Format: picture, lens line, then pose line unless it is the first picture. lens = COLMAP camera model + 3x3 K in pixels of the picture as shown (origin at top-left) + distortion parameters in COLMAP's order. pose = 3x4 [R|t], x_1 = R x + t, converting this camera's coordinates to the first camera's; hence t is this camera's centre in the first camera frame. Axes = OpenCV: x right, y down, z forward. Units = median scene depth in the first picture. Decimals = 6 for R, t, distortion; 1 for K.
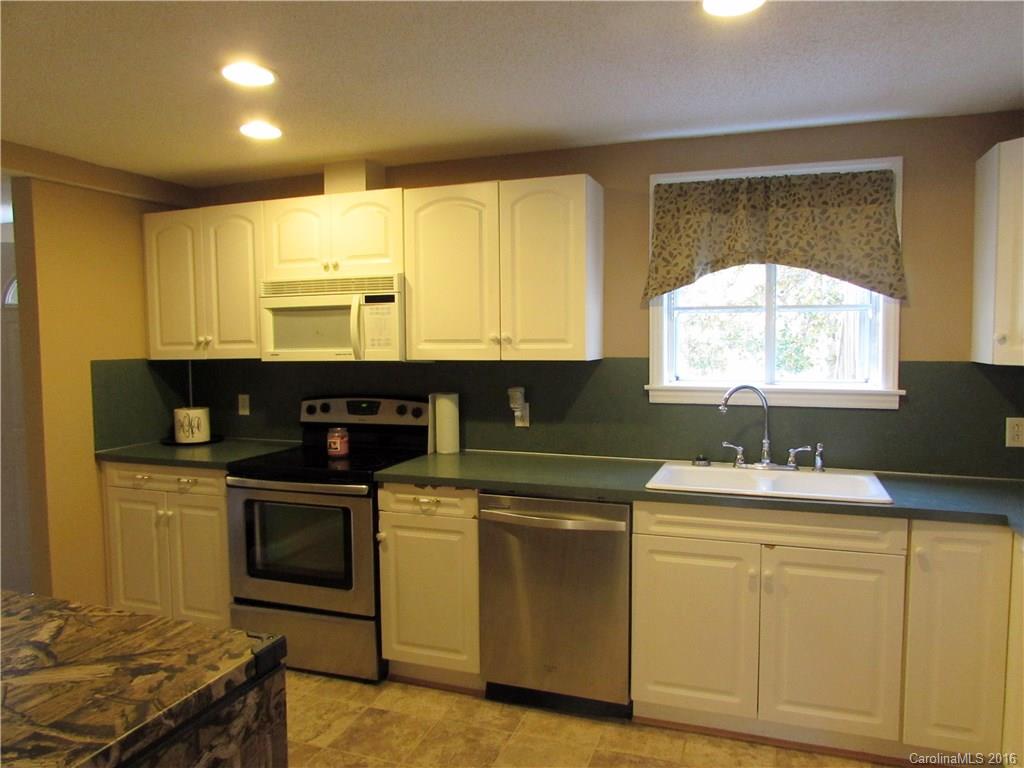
lens RADIAL K [[721.2, 0, 513.9], [0, 721.2, 387.2], [0, 0, 1]] dist [-0.011382, -0.004116]
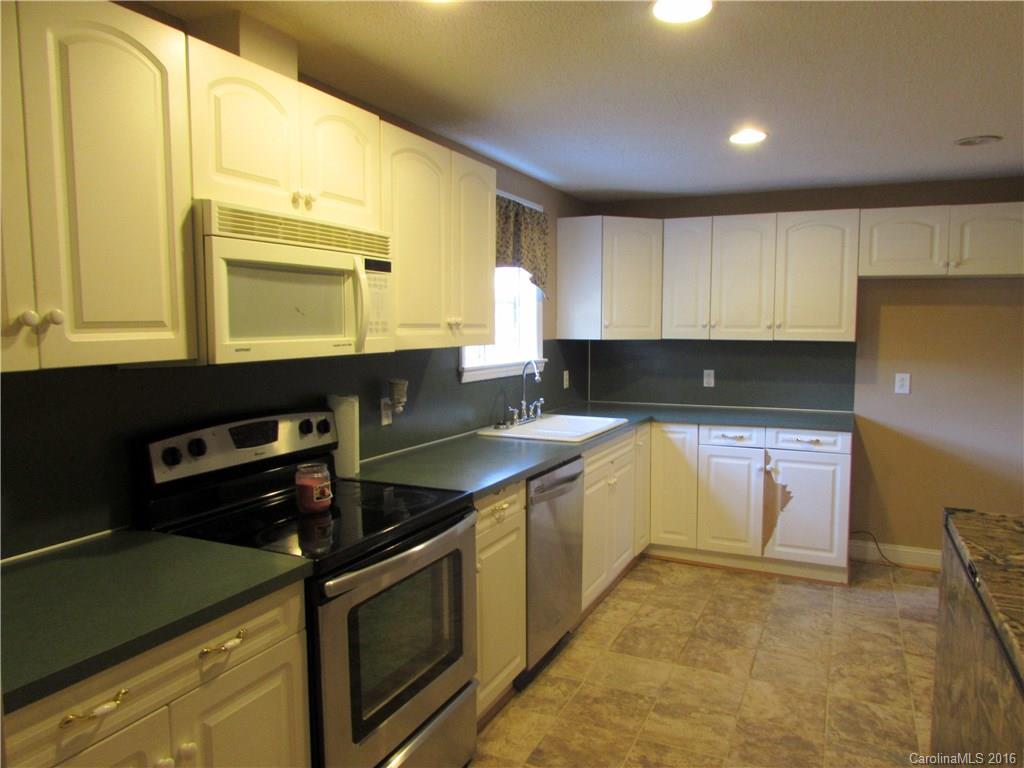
lens RADIAL K [[721.2, 0, 534.6], [0, 721.2, 387.3], [0, 0, 1]] dist [-0.011382, -0.004116]
pose [[0.076821, -0.079832, 0.993844, -0.881725], [0.062597, 0.995209, 0.075103, -0.046543], [-0.995078, 0.056442, 0.081450, 0.791297]]
